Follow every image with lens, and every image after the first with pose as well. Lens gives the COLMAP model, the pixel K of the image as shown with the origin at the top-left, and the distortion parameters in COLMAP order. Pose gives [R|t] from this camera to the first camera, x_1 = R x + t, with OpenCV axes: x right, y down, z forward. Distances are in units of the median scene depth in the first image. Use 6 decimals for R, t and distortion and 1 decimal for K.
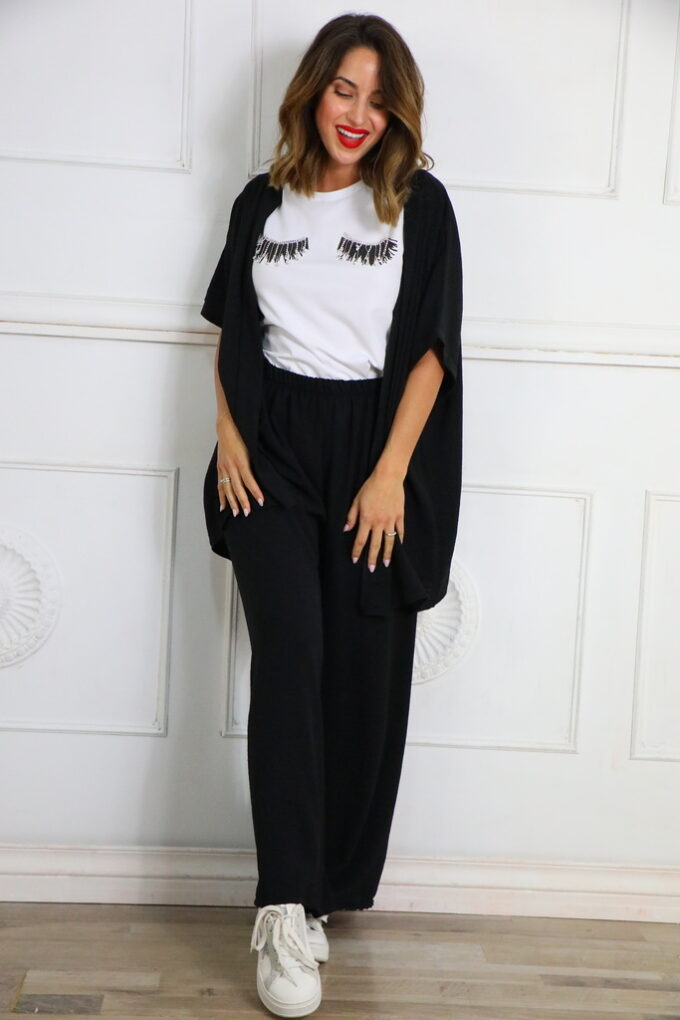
lens RADIAL K [[1765.3, 0, 336.6], [0, 1765.3, 514.3], [0, 0, 1]] dist [0.175181, 0.000000]
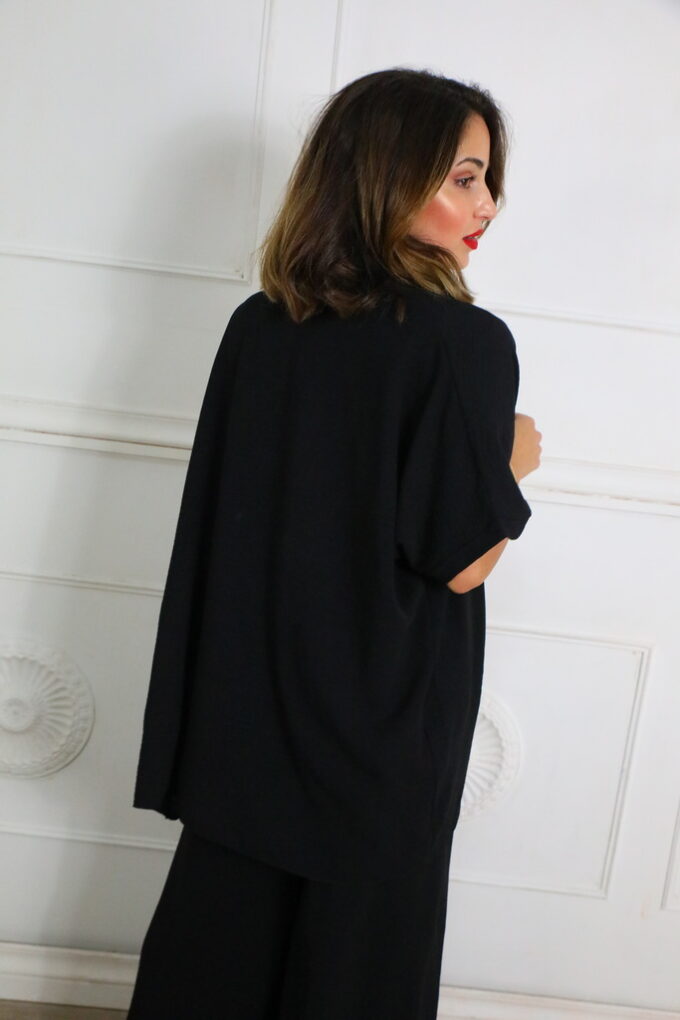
lens RADIAL K [[1092.4, 0, 326.3], [0, 1092.4, 508.6], [0, 0, 1]] dist [-0.001193, 0.000000]
pose [[0.996452, 0.071102, -0.045039, -0.008379], [-0.065917, 0.991998, 0.107682, -0.137664], [0.052335, -0.104331, 0.993165, 0.416528]]
